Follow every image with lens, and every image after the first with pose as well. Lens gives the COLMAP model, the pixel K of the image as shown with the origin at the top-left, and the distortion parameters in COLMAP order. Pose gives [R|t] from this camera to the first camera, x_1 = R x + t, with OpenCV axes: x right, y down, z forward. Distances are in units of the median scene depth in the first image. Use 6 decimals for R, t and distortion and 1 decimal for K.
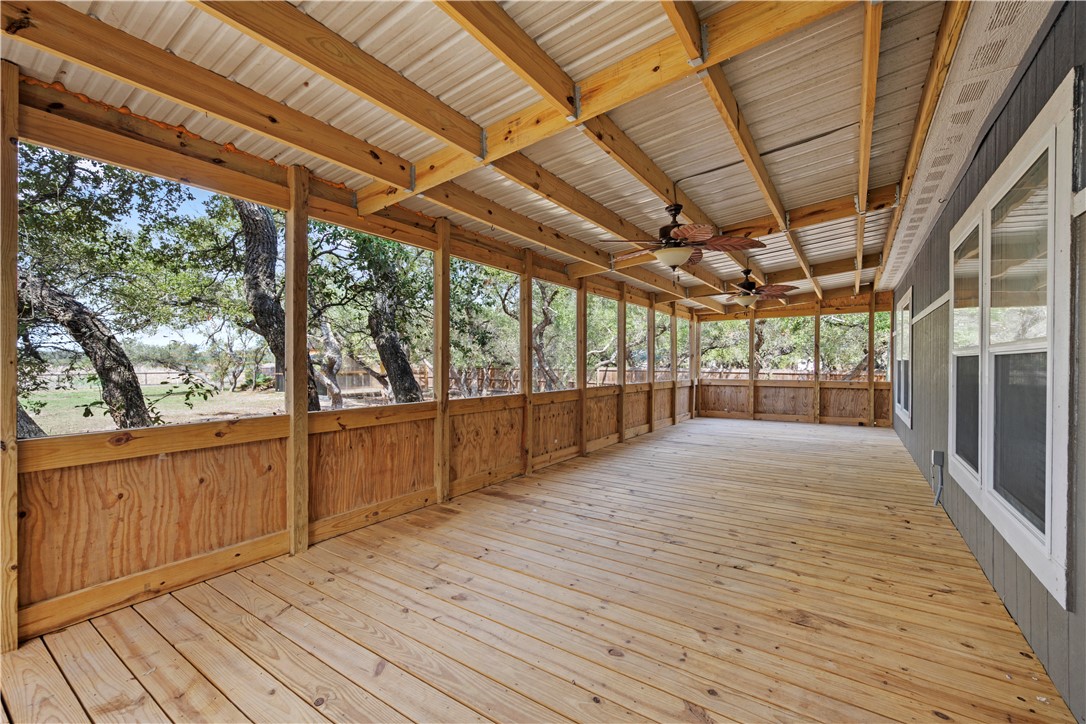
lens RADIAL K [[453.8, 0, 547.8], [0, 453.8, 359.5], [0, 0, 1]] dist [-0.000428, -0.000006]
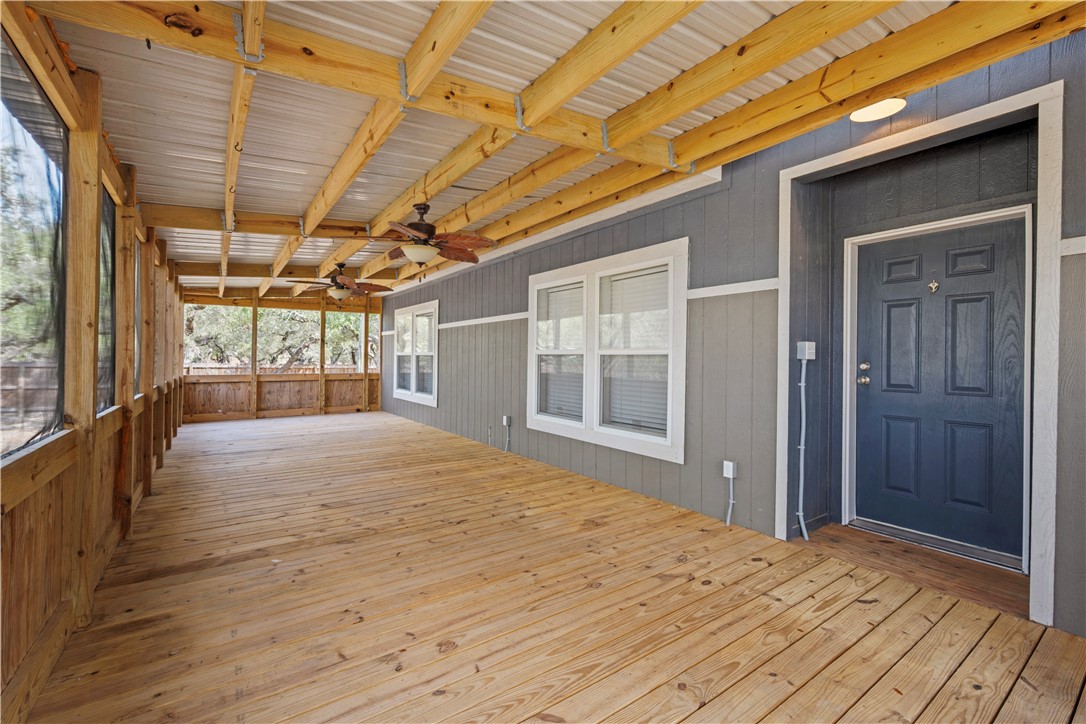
lens RADIAL K [[470.0, 0, 542.6], [0, 470.0, 353.2], [0, 0, 1]] dist [-0.000665, -0.000269]
pose [[0.347998, 0.013895, 0.937392, -0.574953], [-0.015768, 0.999835, -0.008966, 0.003195], [-0.937363, -0.011661, 0.348160, 0.342398]]
